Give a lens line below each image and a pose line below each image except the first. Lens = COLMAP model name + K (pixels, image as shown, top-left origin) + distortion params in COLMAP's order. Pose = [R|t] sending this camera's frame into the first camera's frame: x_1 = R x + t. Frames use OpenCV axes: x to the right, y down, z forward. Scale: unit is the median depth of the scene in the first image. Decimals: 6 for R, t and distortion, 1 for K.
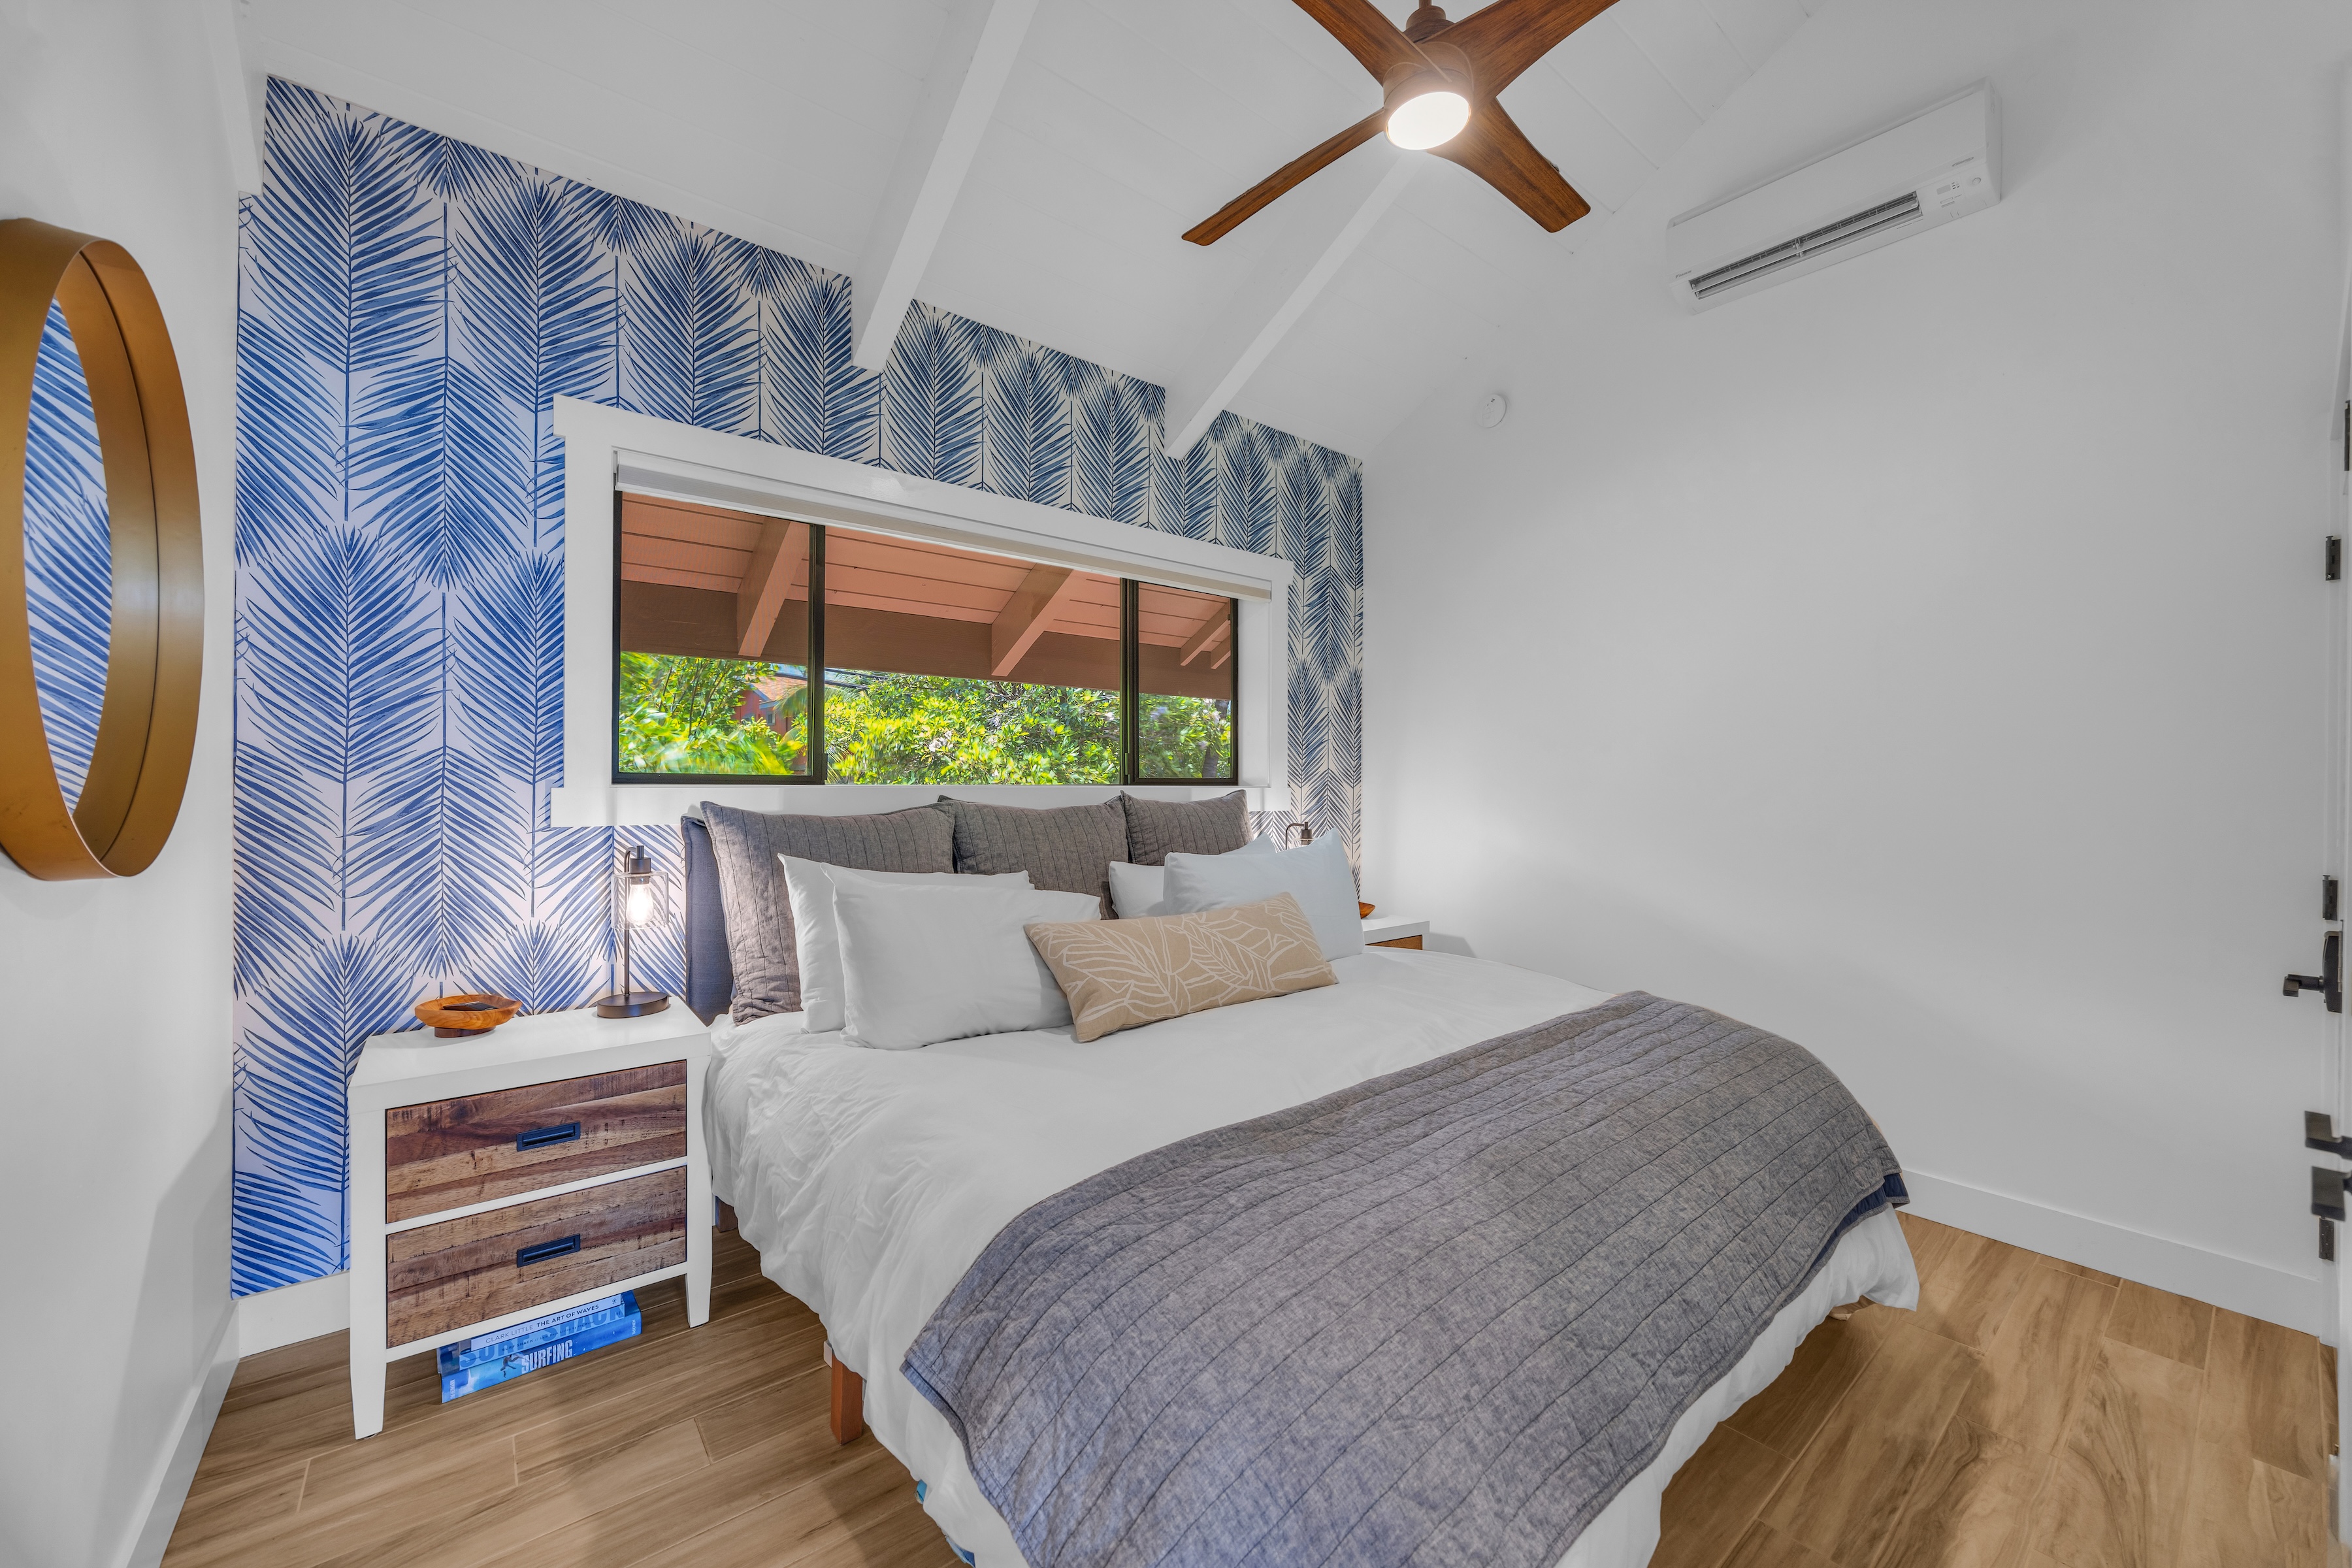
lens RADIAL K [[907.0, 0, 1153.9], [0, 907.0, 777.4], [0, 0, 1]] dist [-0.005819, 0.000107]
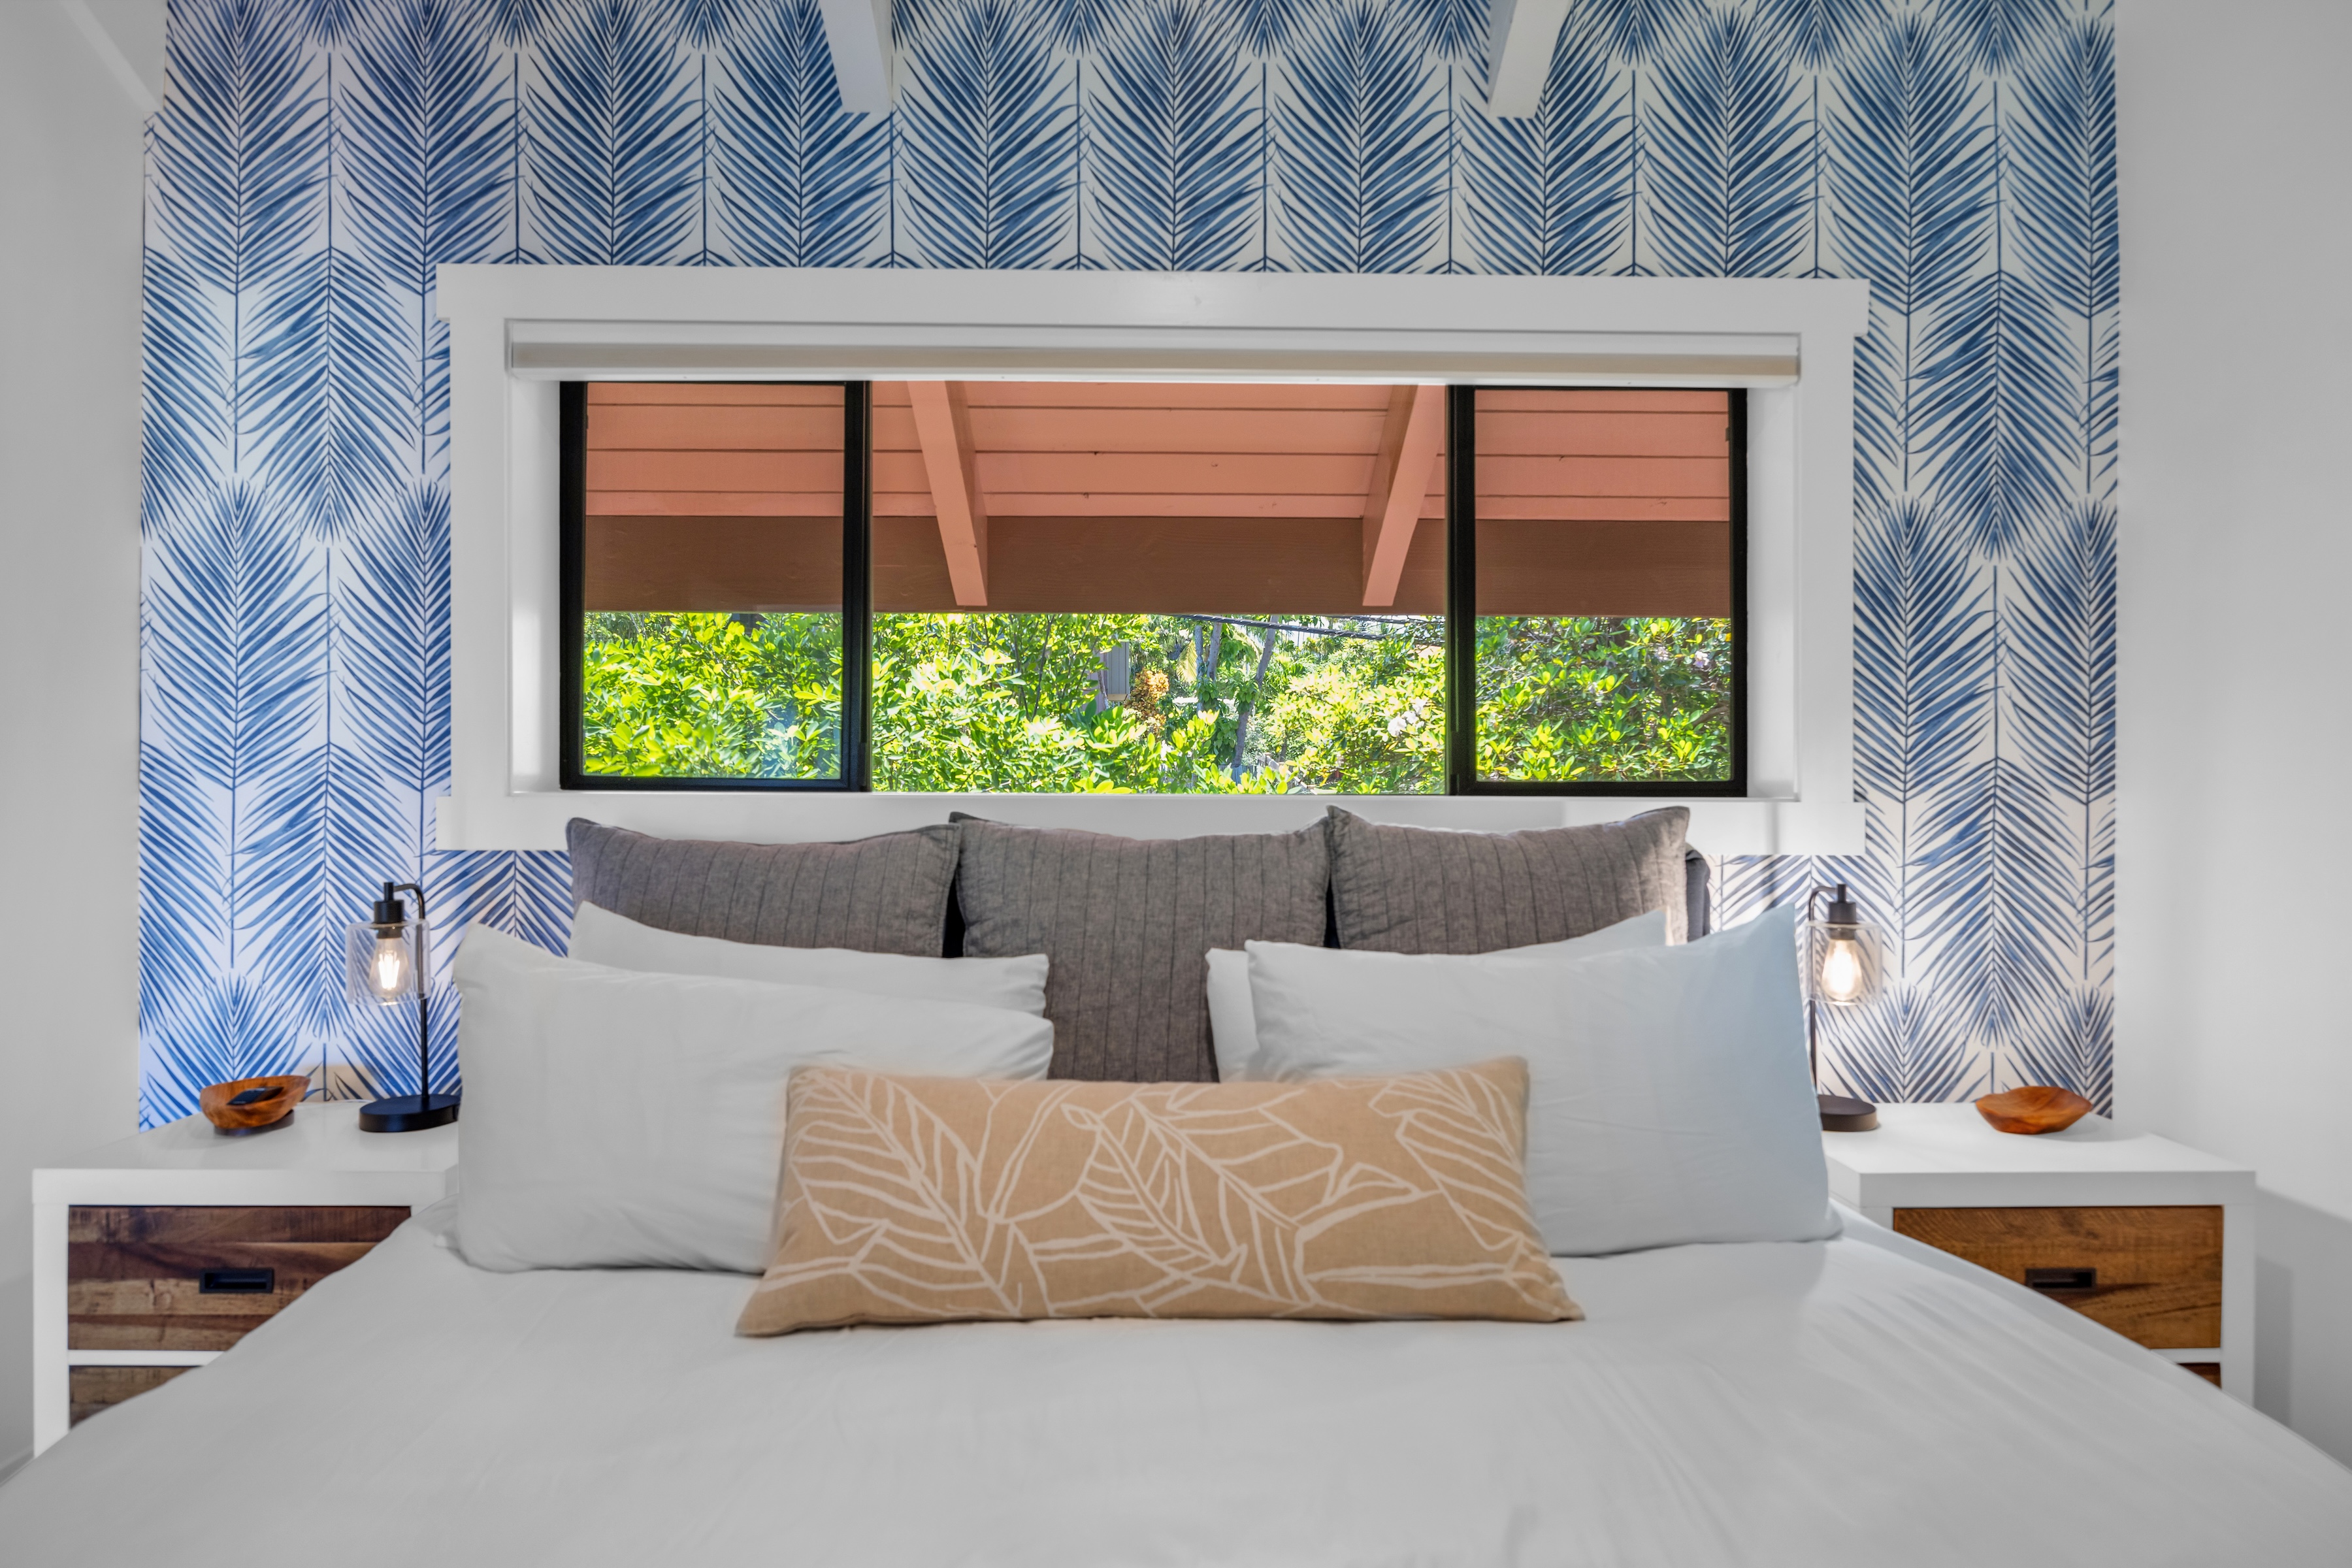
lens RADIAL K [[1332.4, 0, 1181.8], [0, 1332.4, 762.8], [0, 0, 1]] dist [-0.008486, 0.001494]
pose [[0.791492, -0.008114, -0.611126, 0.478458], [0.003061, 0.999952, -0.009312, -0.004080], [0.611172, 0.005499, 0.791479, 0.512524]]
